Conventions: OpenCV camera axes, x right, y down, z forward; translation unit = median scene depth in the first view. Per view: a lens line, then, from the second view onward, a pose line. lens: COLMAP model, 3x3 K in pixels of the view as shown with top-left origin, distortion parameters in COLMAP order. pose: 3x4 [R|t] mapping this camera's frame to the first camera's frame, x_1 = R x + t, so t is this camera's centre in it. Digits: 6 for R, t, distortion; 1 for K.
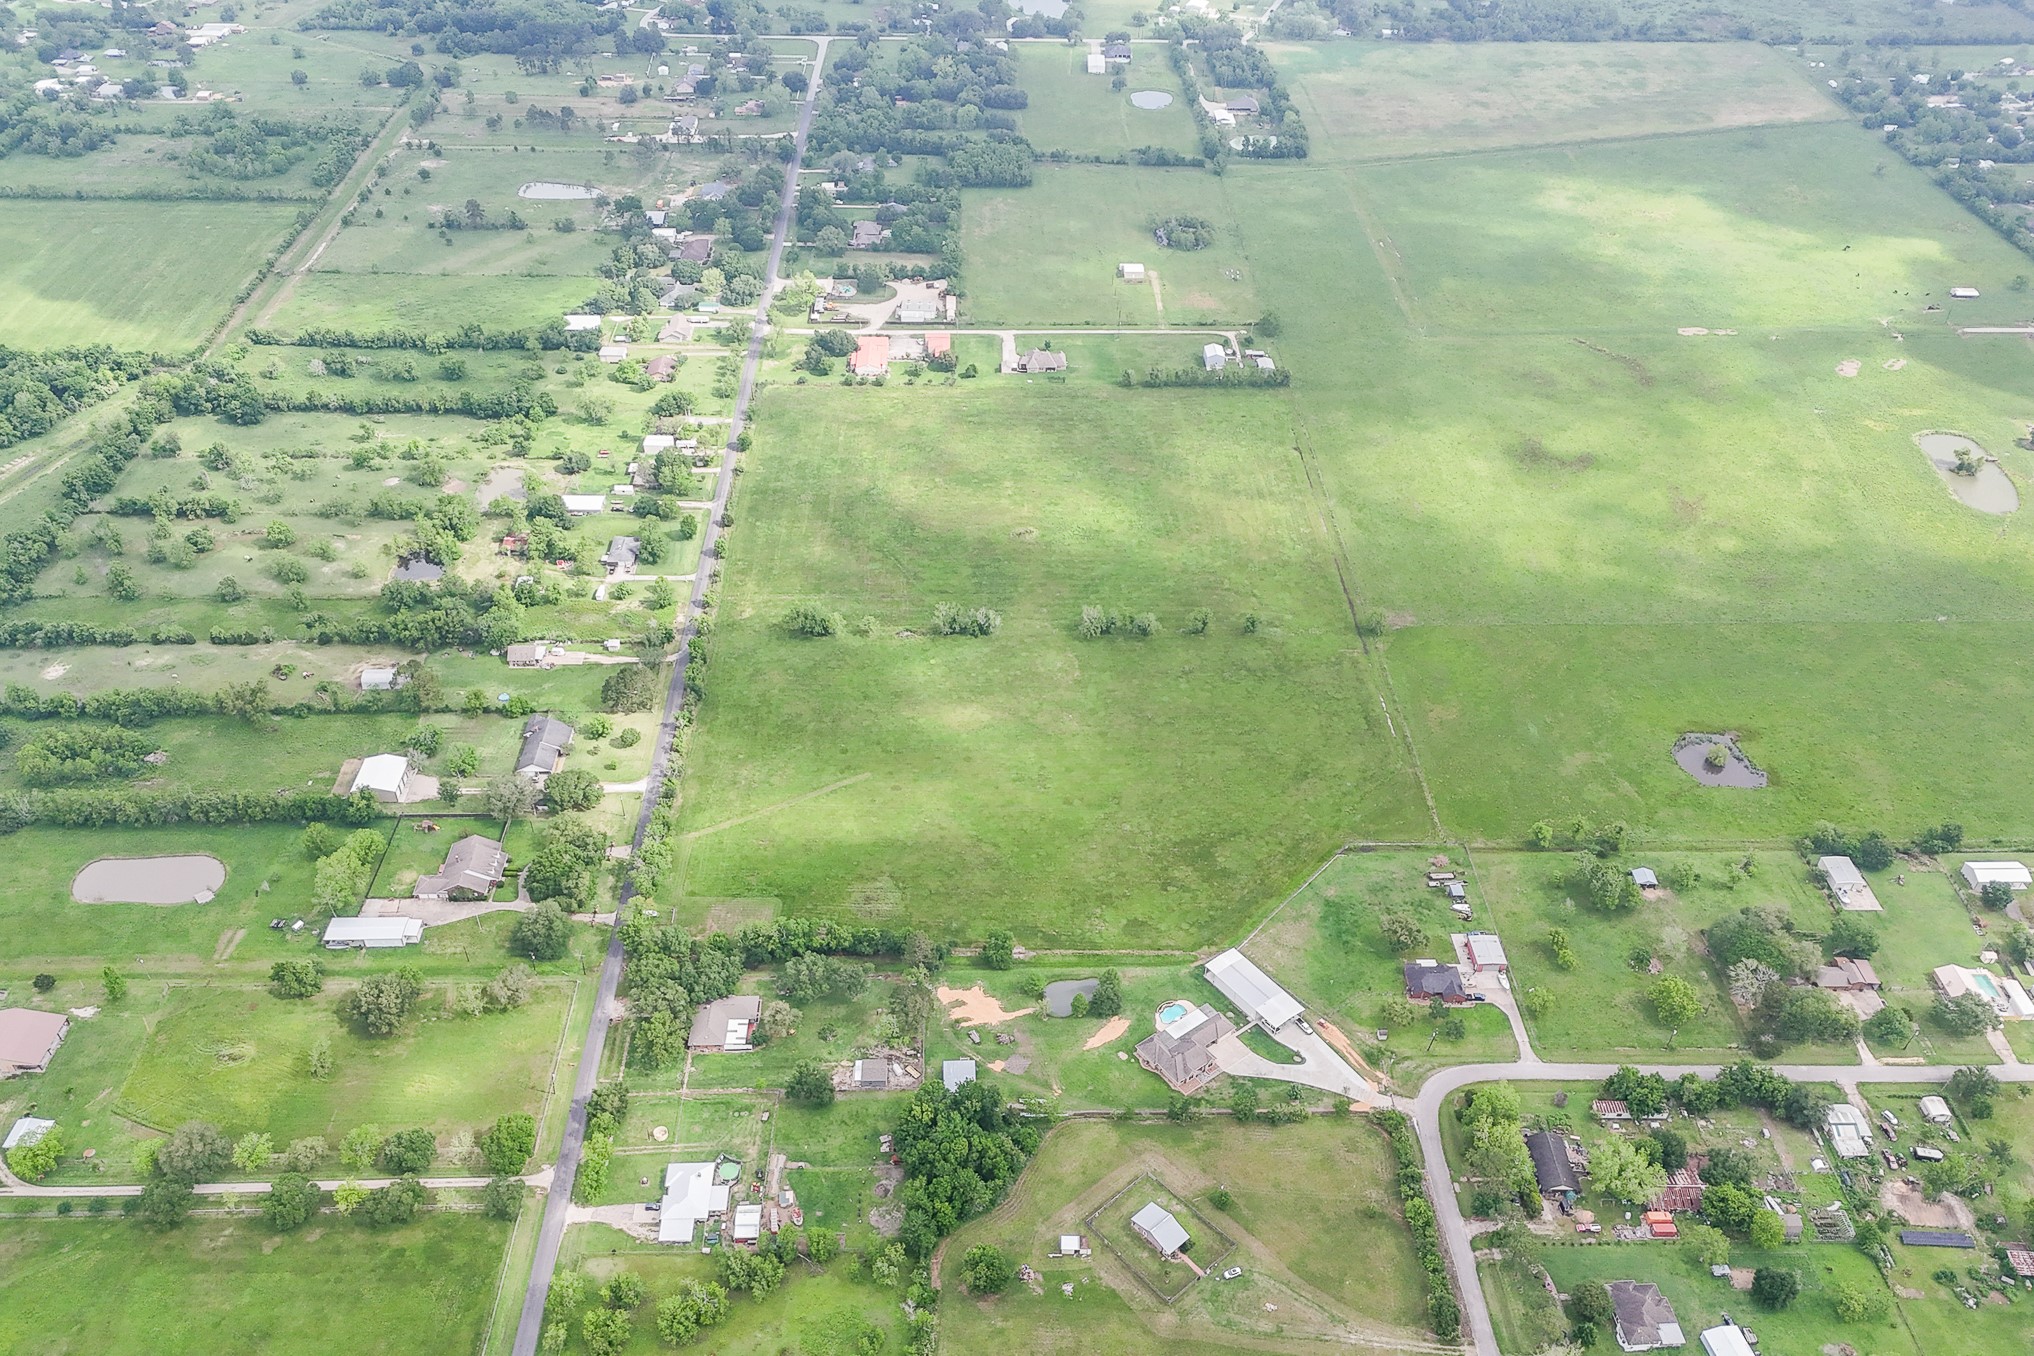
lens RADIAL K [[1557.9, 0, 1008.6], [0, 1557.9, 772.7], [0, 0, 1]] dist [0.077304, -0.071177]
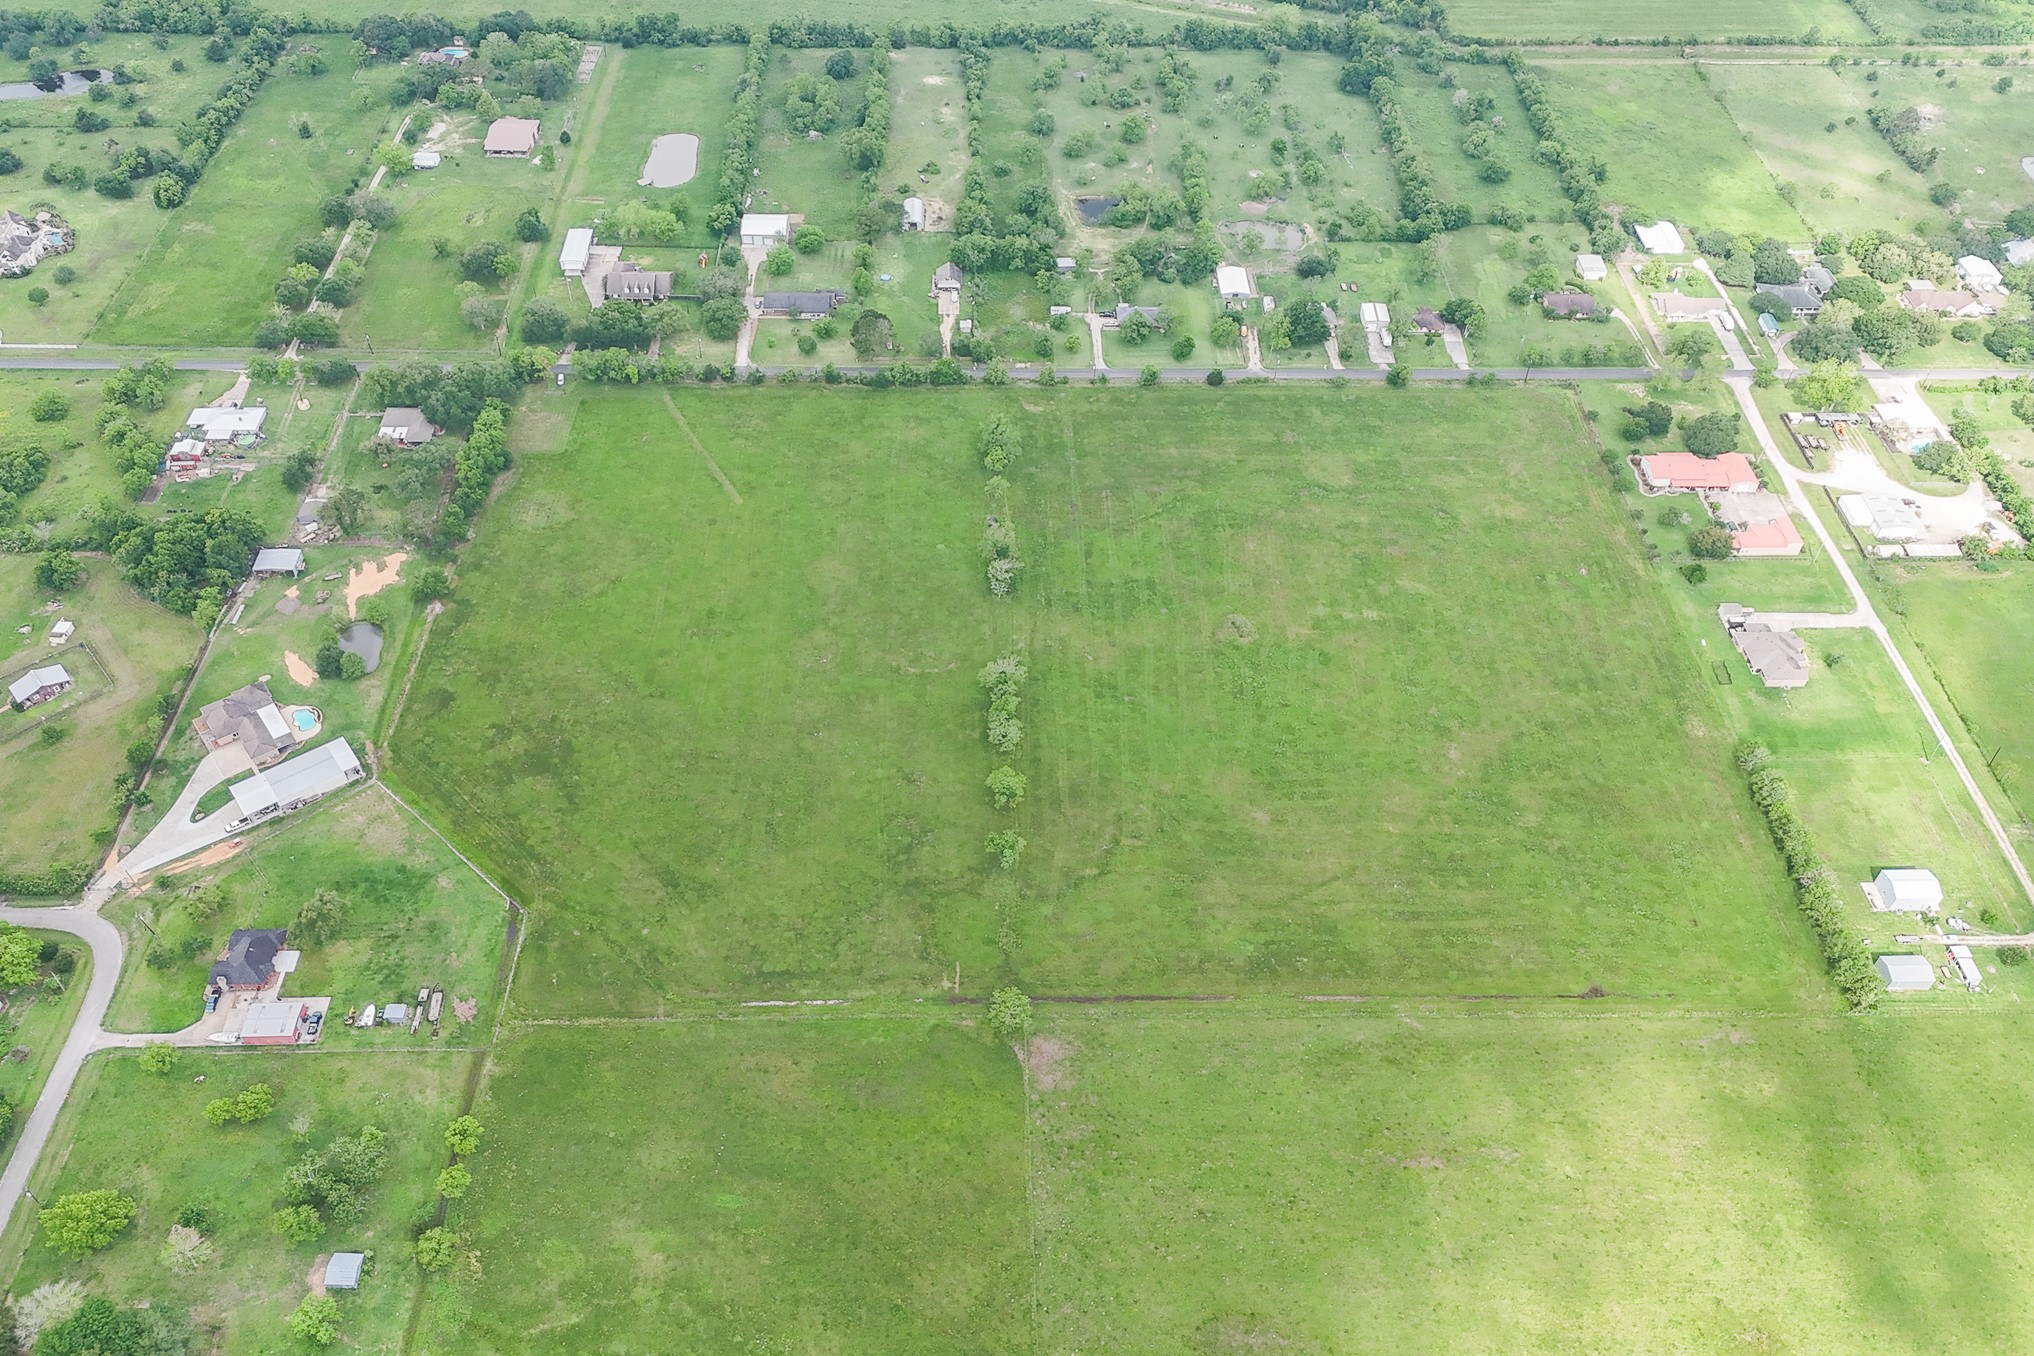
lens RADIAL K [[1557.9, 0, 1010.9], [0, 1557.9, 685.3], [0, 0, 1]] dist [0.077304, -0.071177]
pose [[-0.001166, 0.711696, -0.702486, 0.636339], [-0.667466, 0.522546, 0.530505, -0.540488], [0.744639, 0.469504, 0.474424, 0.723002]]
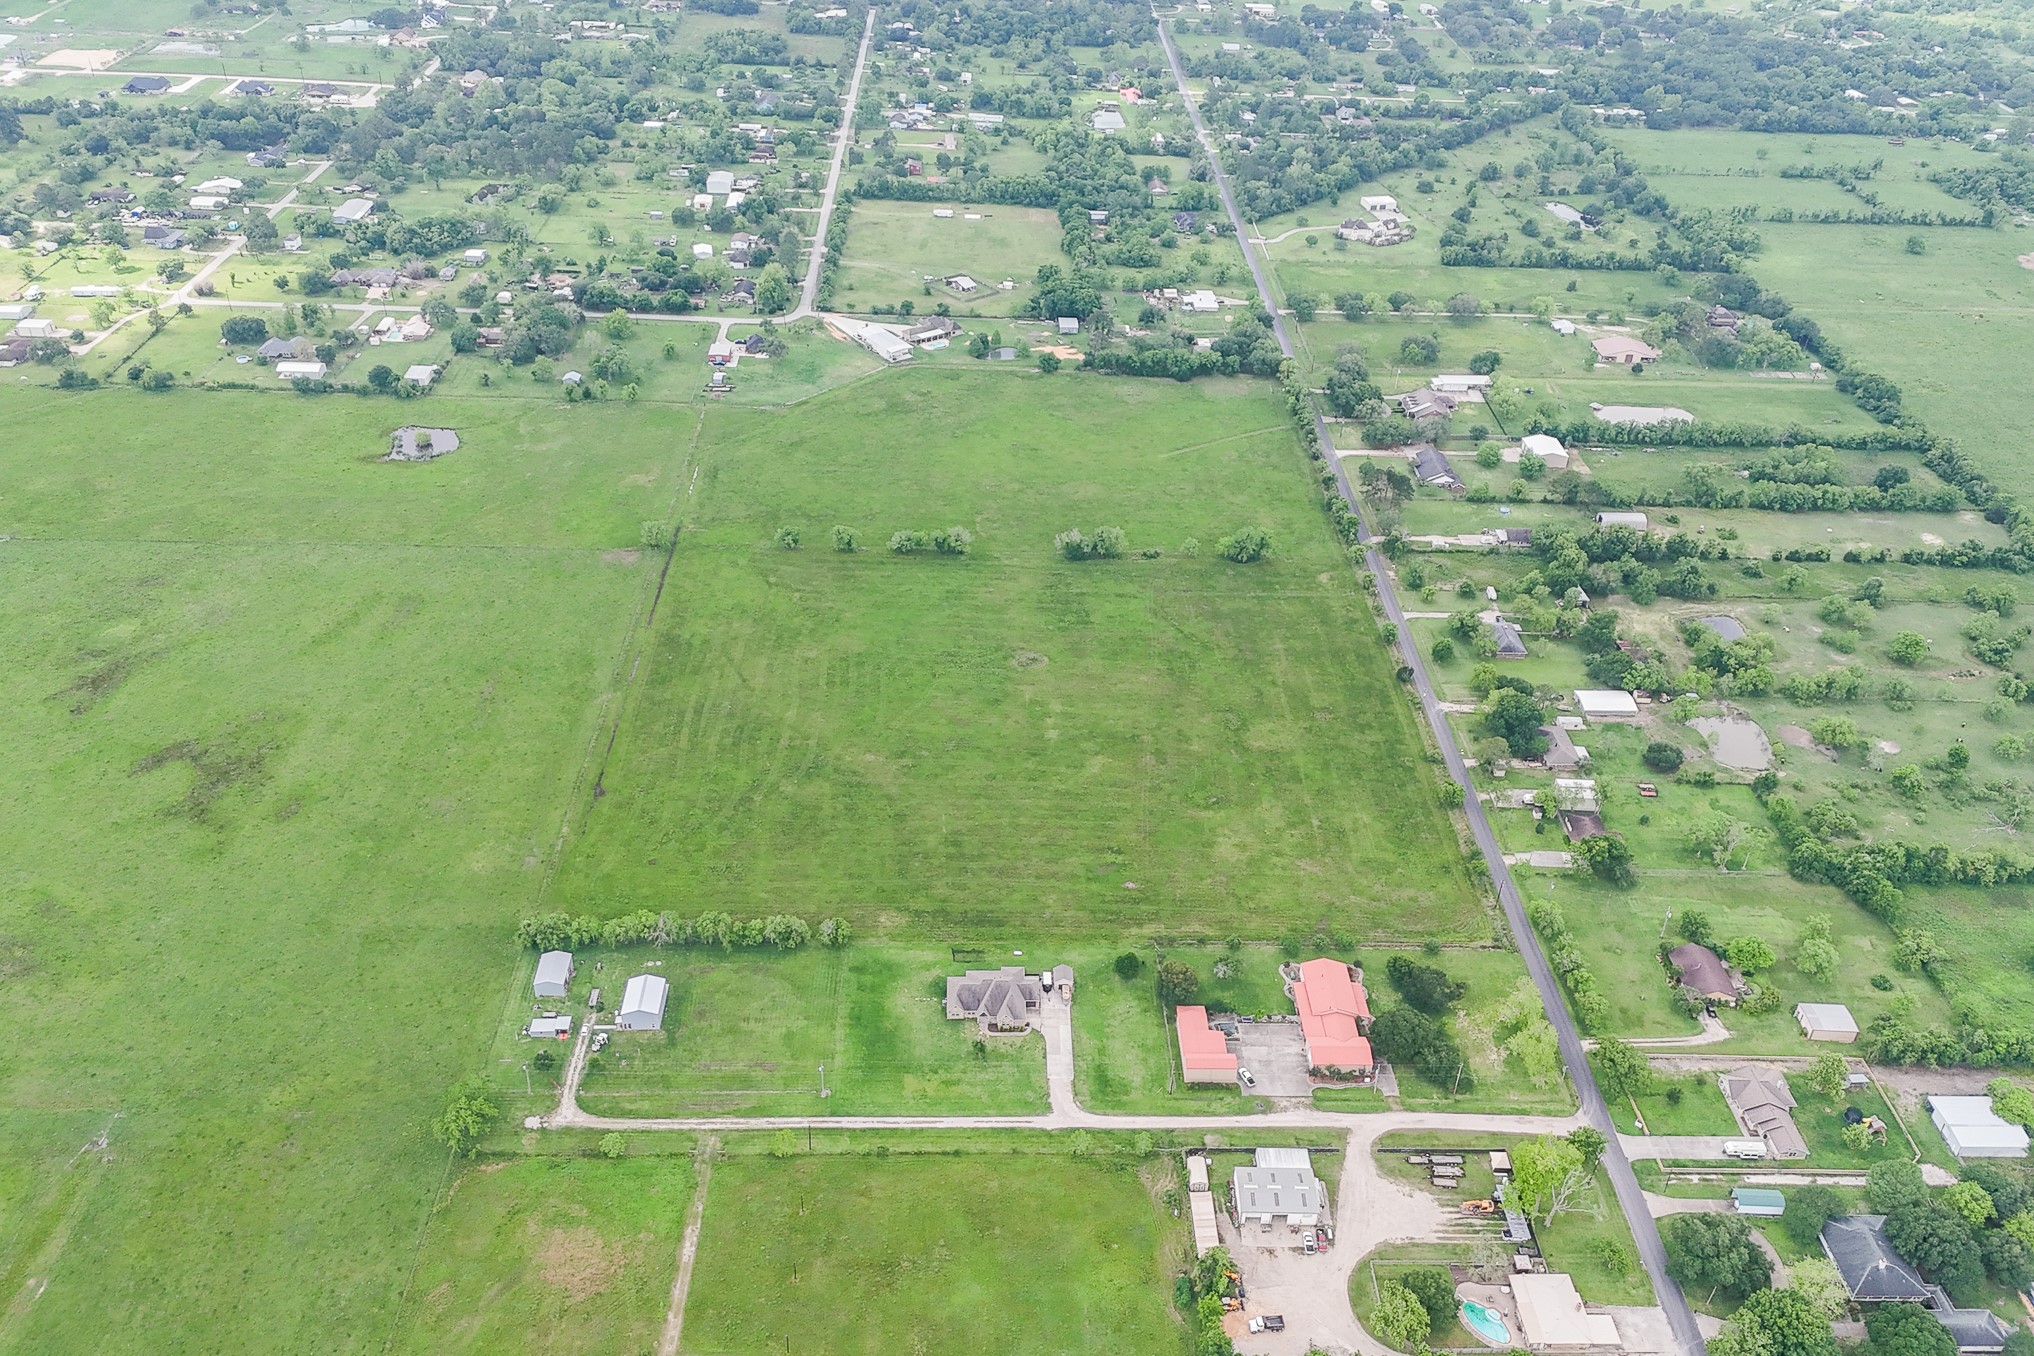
lens RADIAL K [[1613.3, 0, 1054.4], [0, 1613.3, 605.6], [0, 0, 1]] dist [0.078730, -0.071439]
pose [[-0.998002, -0.041188, -0.047903, 0.045162], [-0.057896, 0.292835, 0.954409, -1.139658], [-0.025282, 0.955276, -0.294634, 1.466525]]
